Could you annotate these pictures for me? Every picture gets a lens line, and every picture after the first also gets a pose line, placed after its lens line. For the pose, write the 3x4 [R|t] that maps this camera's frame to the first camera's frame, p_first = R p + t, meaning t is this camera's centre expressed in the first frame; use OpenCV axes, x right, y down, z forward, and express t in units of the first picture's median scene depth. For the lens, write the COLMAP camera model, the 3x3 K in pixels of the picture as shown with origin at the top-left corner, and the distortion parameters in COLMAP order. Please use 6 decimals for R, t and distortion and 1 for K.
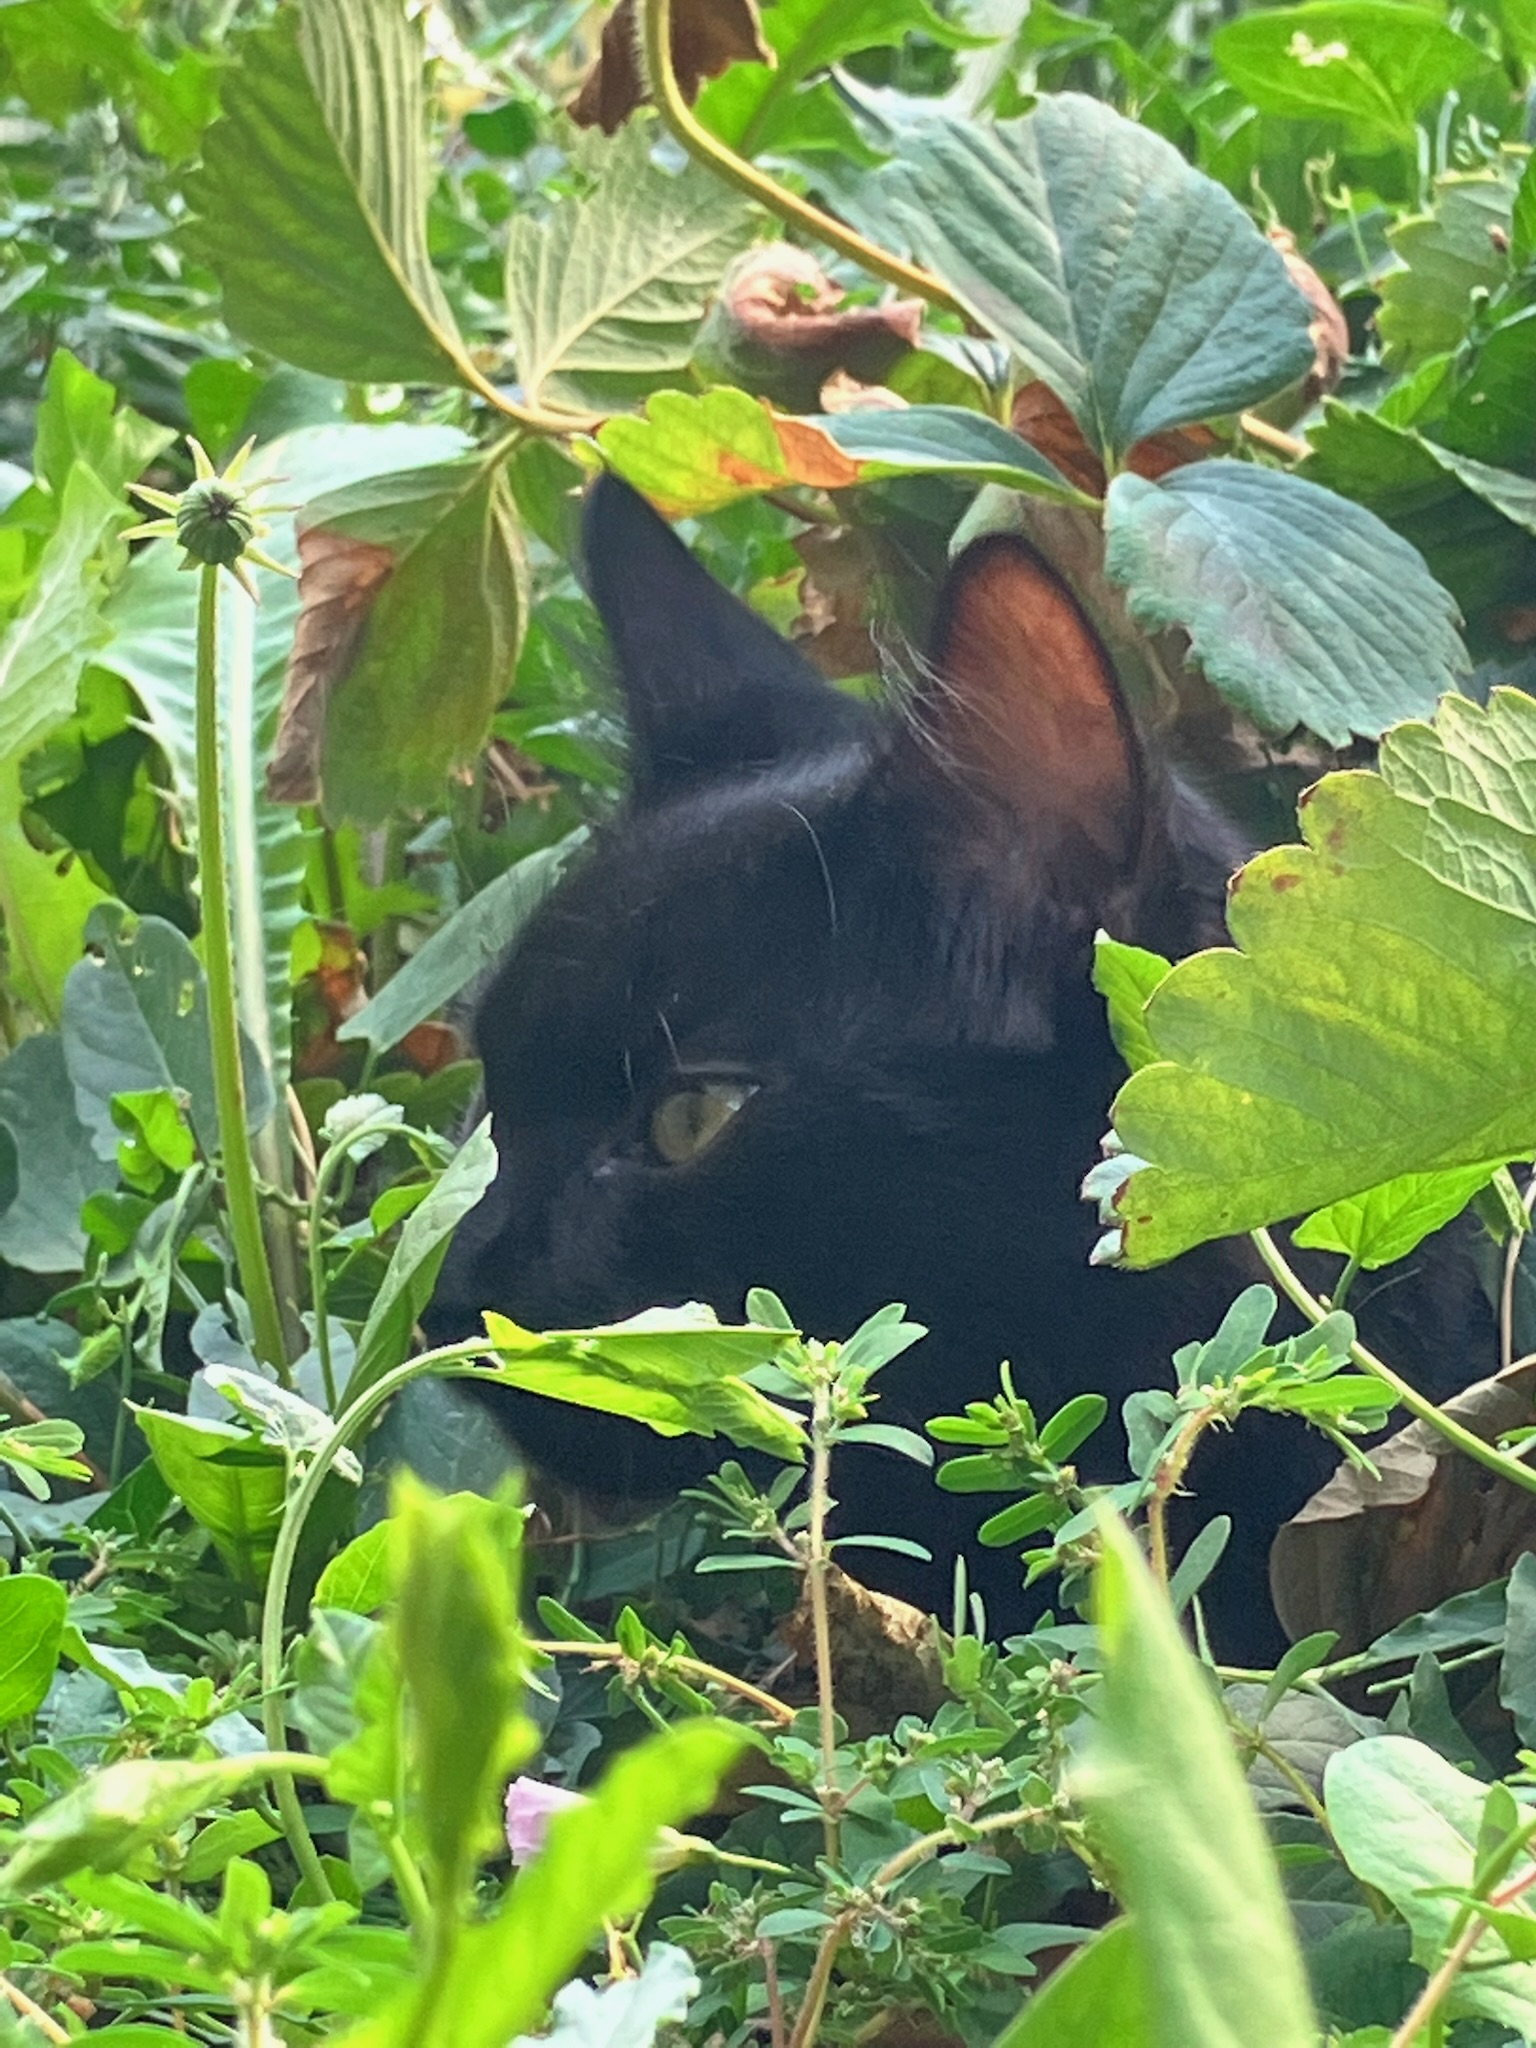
lens RADIAL K [[6265.4, 0, 768.0], [0, 6265.4, 941.3], [0, 0, 1]] dist [4.100598, -0.186860]
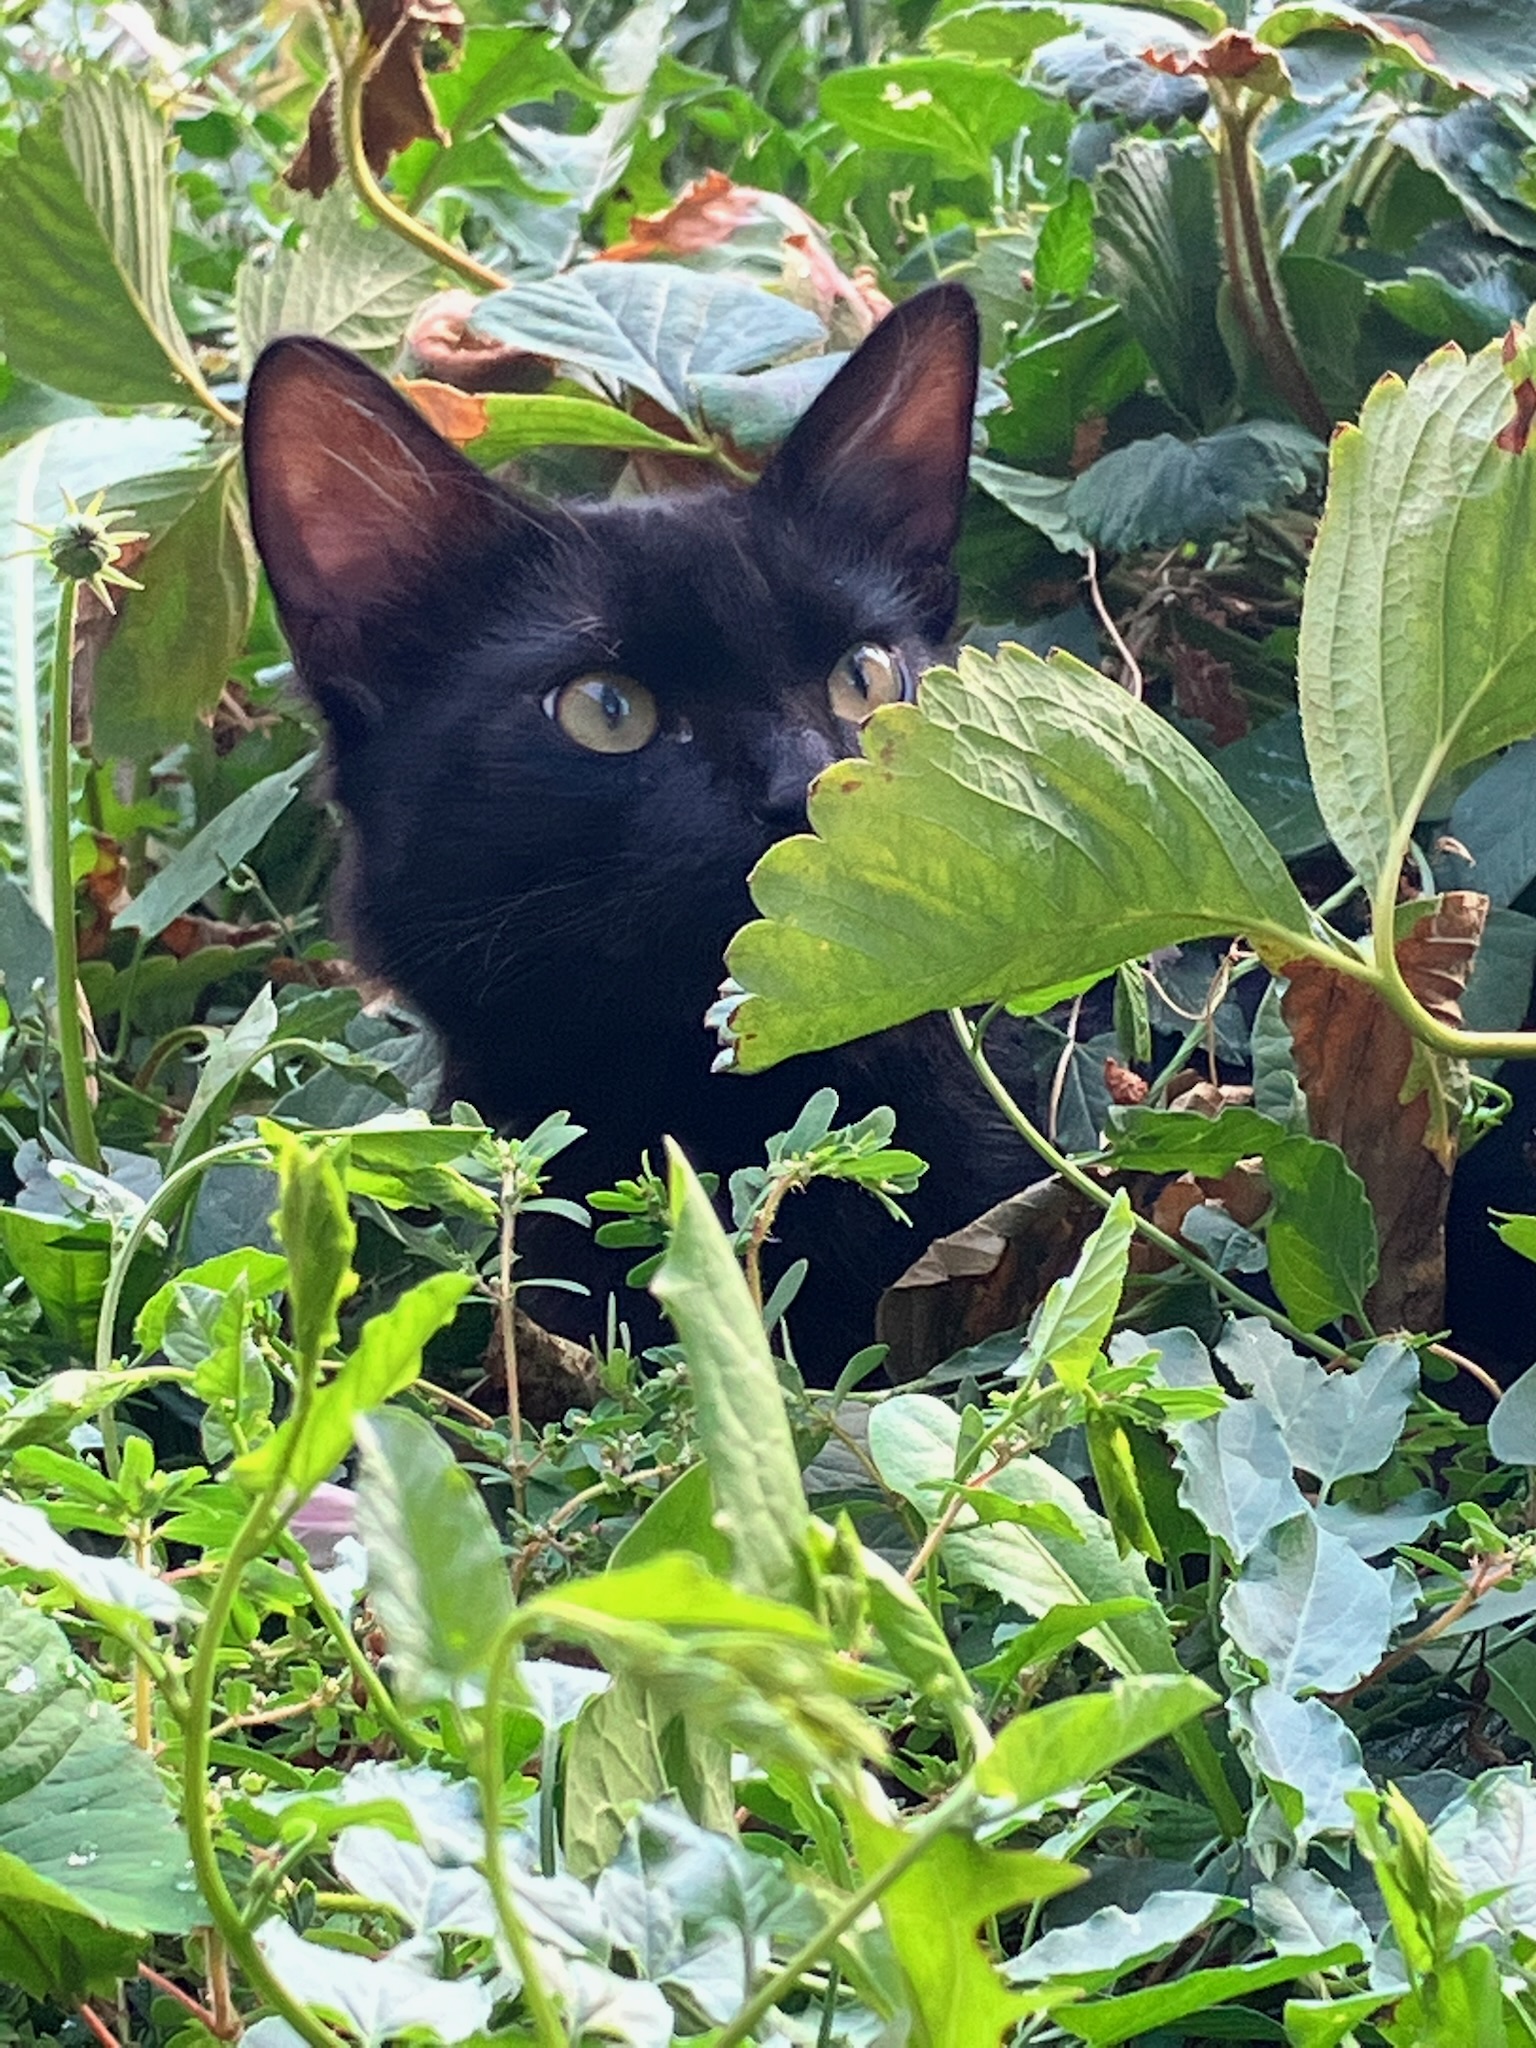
lens RADIAL K [[6268.4, 0, 768.0], [0, 6268.4, 1024.0], [0, 0, 1]] dist [-0.190095, -0.275182]
pose [[0.998546, -0.018078, 0.050792, -0.002973], [0.016683, 0.999476, 0.027755, 0.003122], [-0.051268, -0.026868, 0.998323, -0.280945]]
